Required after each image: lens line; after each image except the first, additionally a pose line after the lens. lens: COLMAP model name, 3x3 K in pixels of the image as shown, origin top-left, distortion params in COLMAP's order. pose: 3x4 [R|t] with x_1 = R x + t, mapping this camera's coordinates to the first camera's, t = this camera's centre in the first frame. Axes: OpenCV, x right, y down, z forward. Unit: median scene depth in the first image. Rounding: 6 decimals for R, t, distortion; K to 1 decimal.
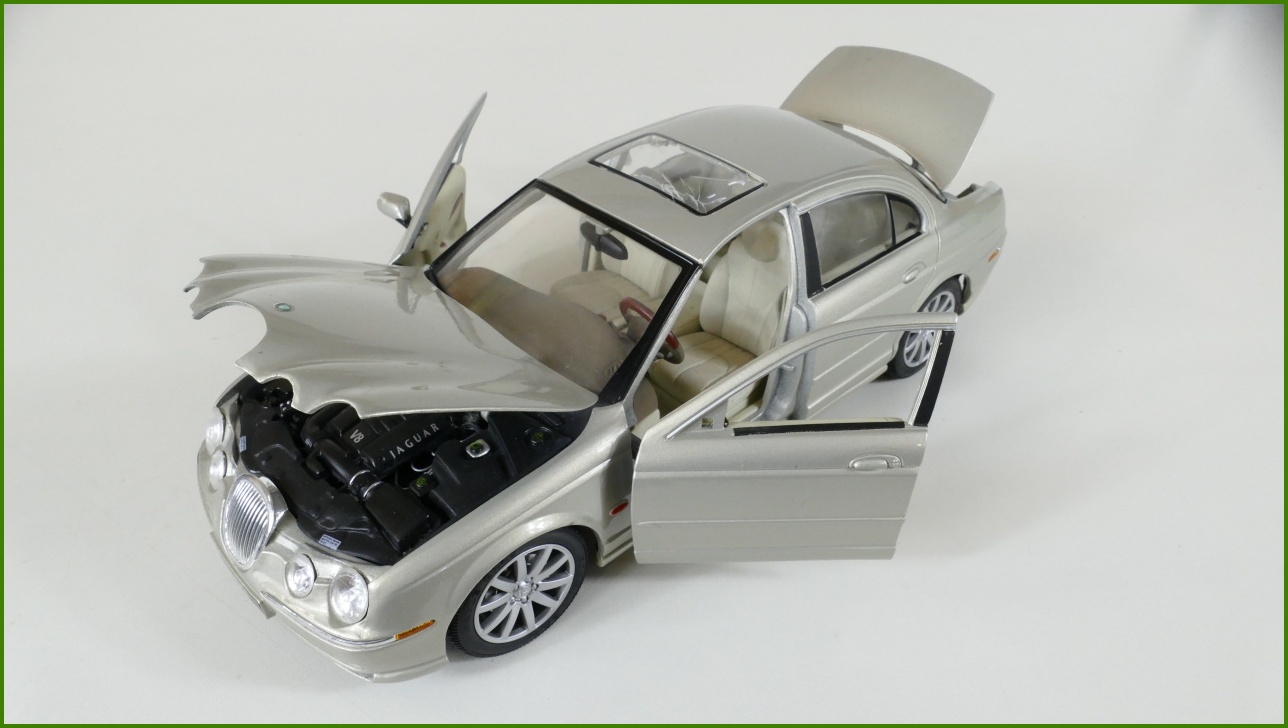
lens RADIAL K [[1025.9, 0, 644.0], [0, 1025.9, 364.0], [0, 0, 1]] dist [-0.003007, -0.000233]
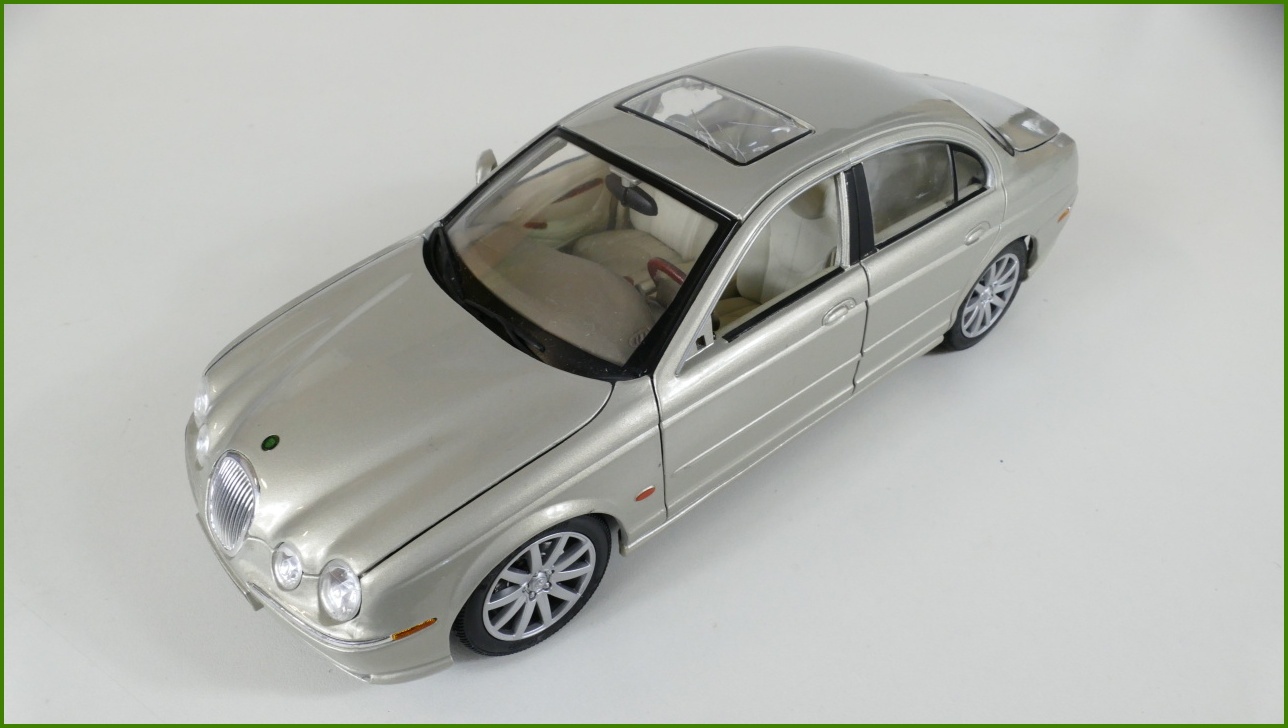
lens RADIAL K [[1025.9, 0, 644.0], [0, 1025.9, 364.0], [0, 0, 1]] dist [-0.003007, -0.000233]
pose [[0.999419, 0.008888, -0.032910, 0.003001], [-0.007863, 0.999484, 0.031136, -0.000173], [0.033170, -0.030859, 0.998973, 0.103798]]
